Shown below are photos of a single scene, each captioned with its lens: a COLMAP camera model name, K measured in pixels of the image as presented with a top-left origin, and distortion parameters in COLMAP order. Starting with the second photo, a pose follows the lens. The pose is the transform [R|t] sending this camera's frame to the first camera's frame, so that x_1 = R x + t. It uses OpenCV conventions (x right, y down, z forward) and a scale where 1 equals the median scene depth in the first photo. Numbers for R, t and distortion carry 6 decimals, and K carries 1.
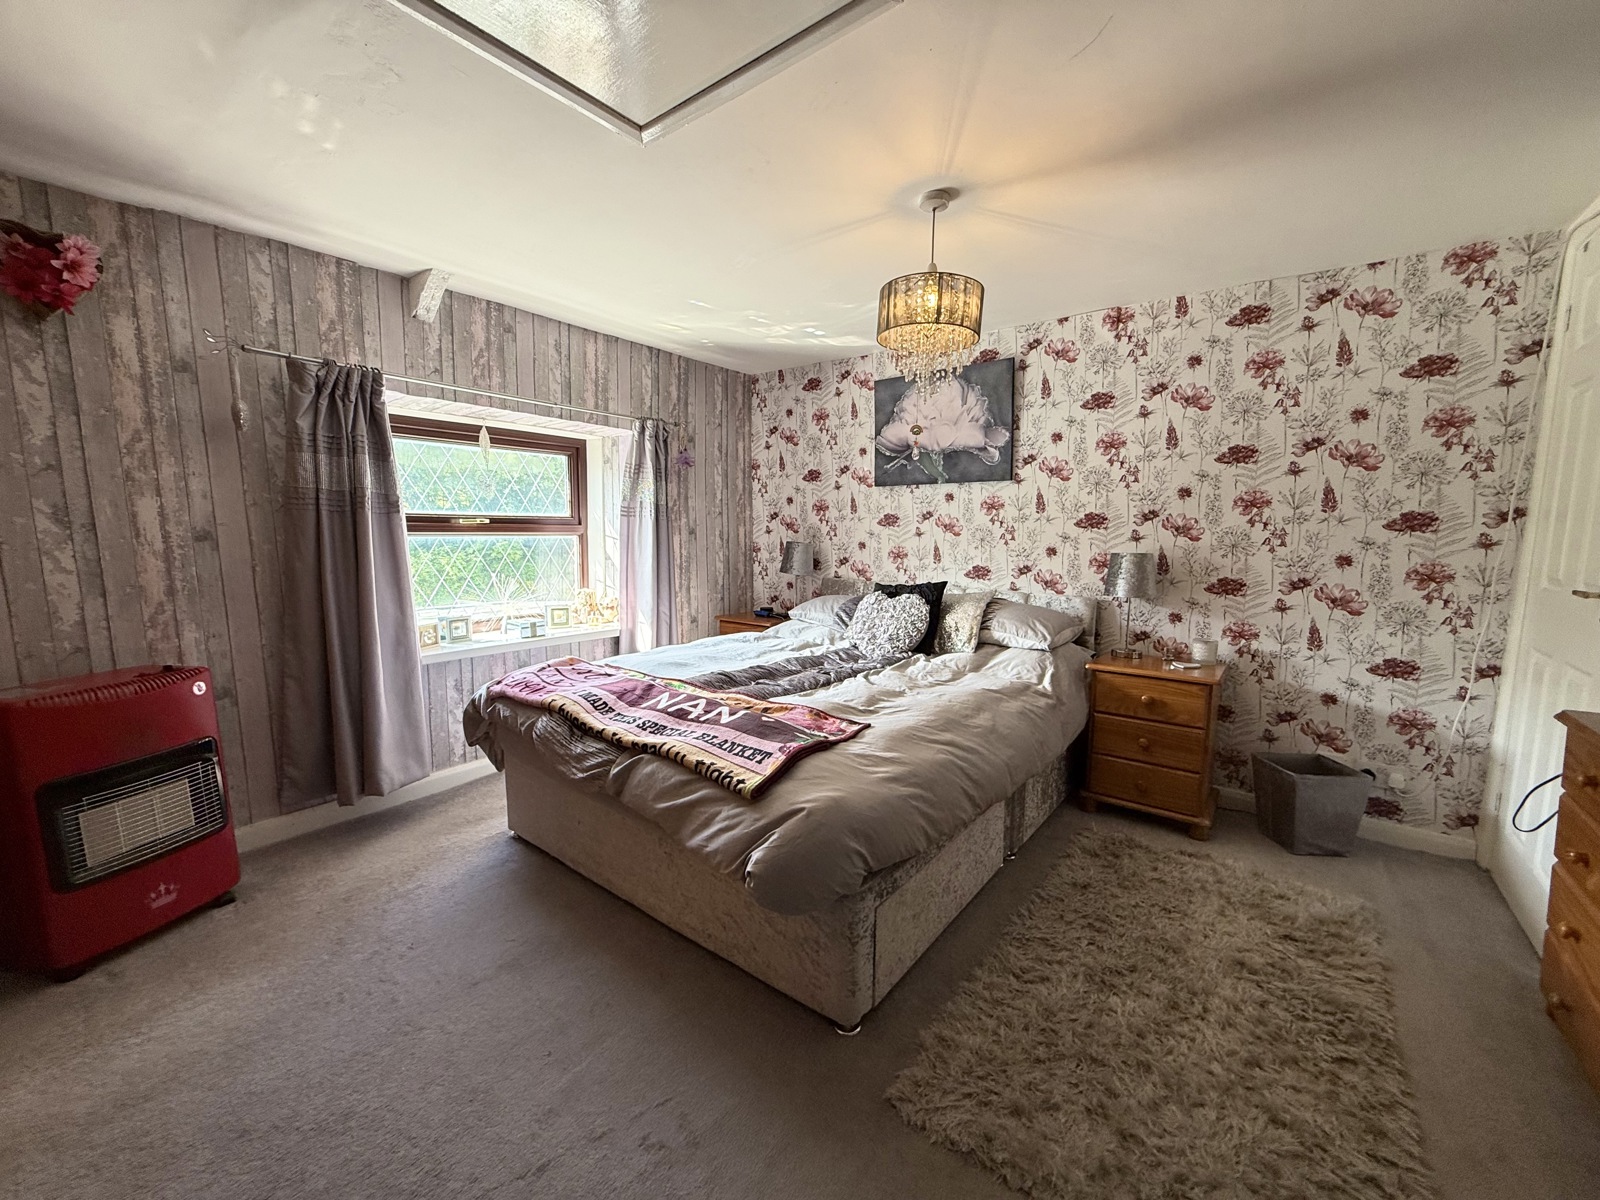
lens RADIAL K [[634.6, 0, 796.1], [0, 634.6, 600.5], [0, 0, 1]] dist [0.000097, -0.000220]
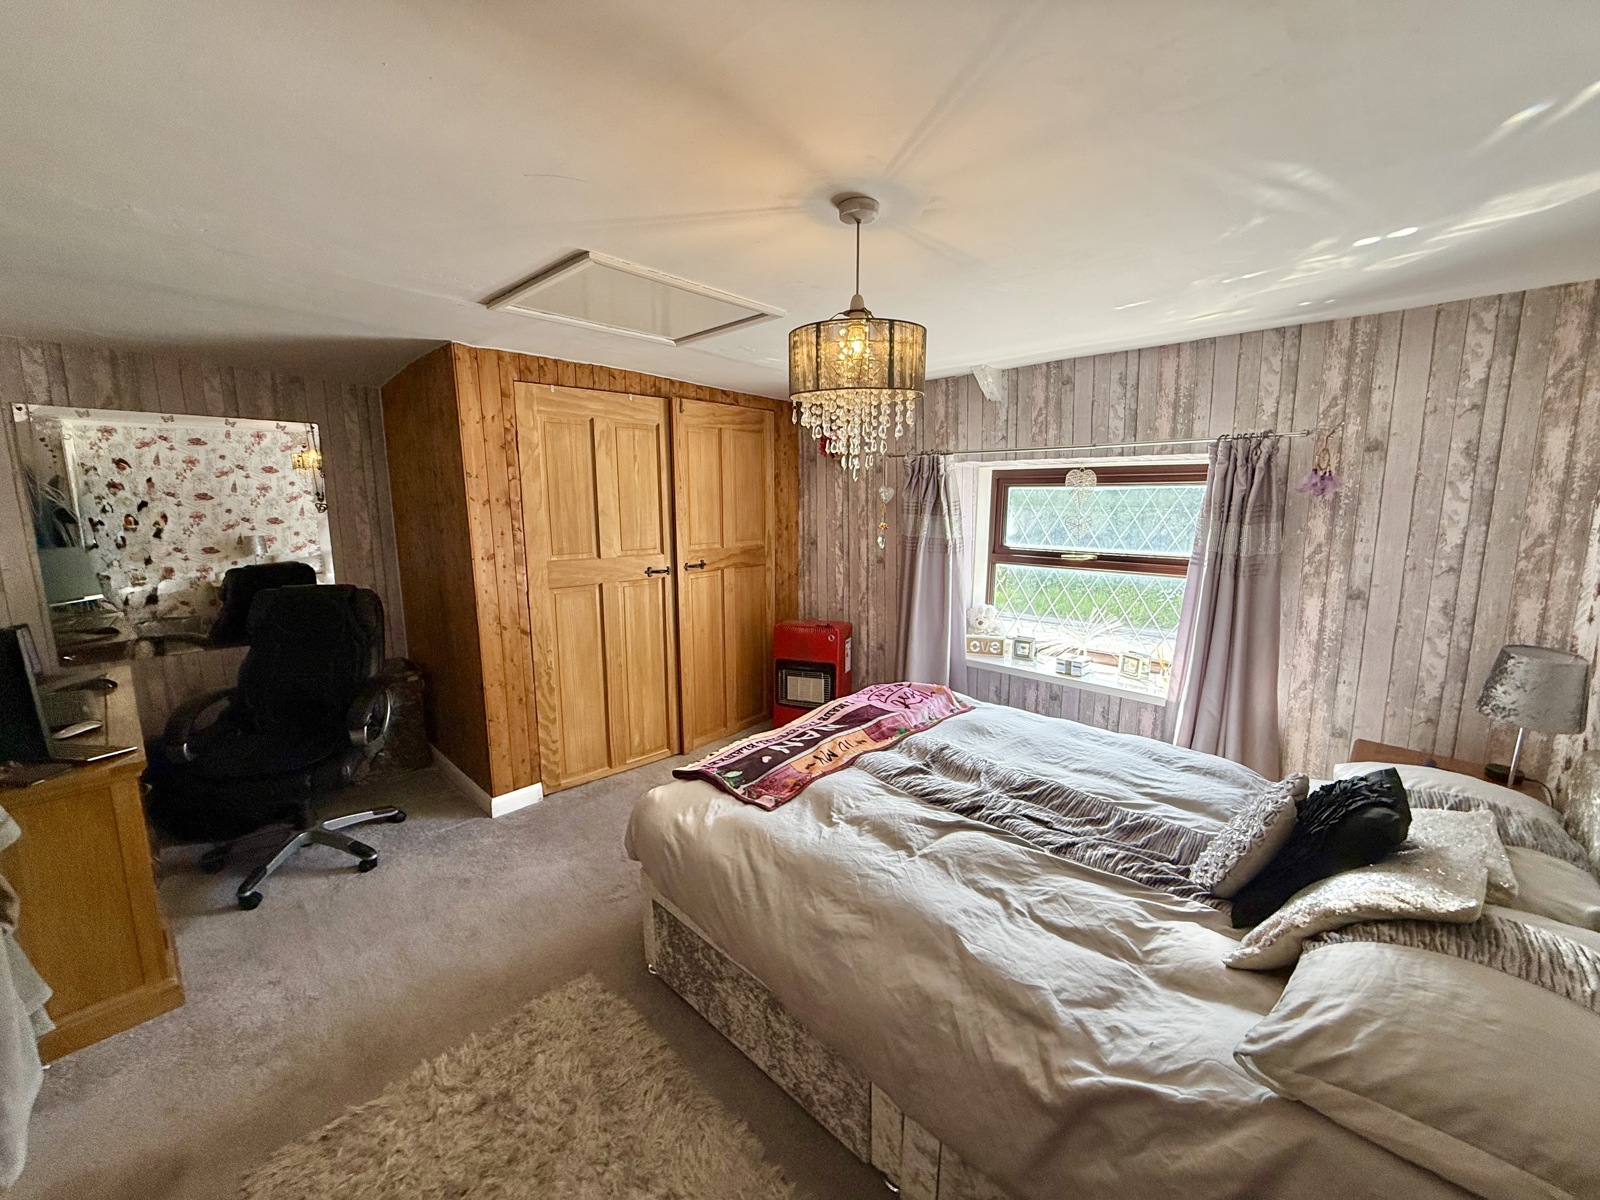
lens RADIAL K [[634.6, 0, 796.1], [0, 634.6, 600.5], [0, 0, 1]] dist [0.000097, -0.000220]
pose [[-0.098491, 0.151089, -0.983601, 0.677810], [-0.112942, 0.980324, 0.161894, -0.192744], [0.988708, 0.127035, -0.079488, 0.690326]]
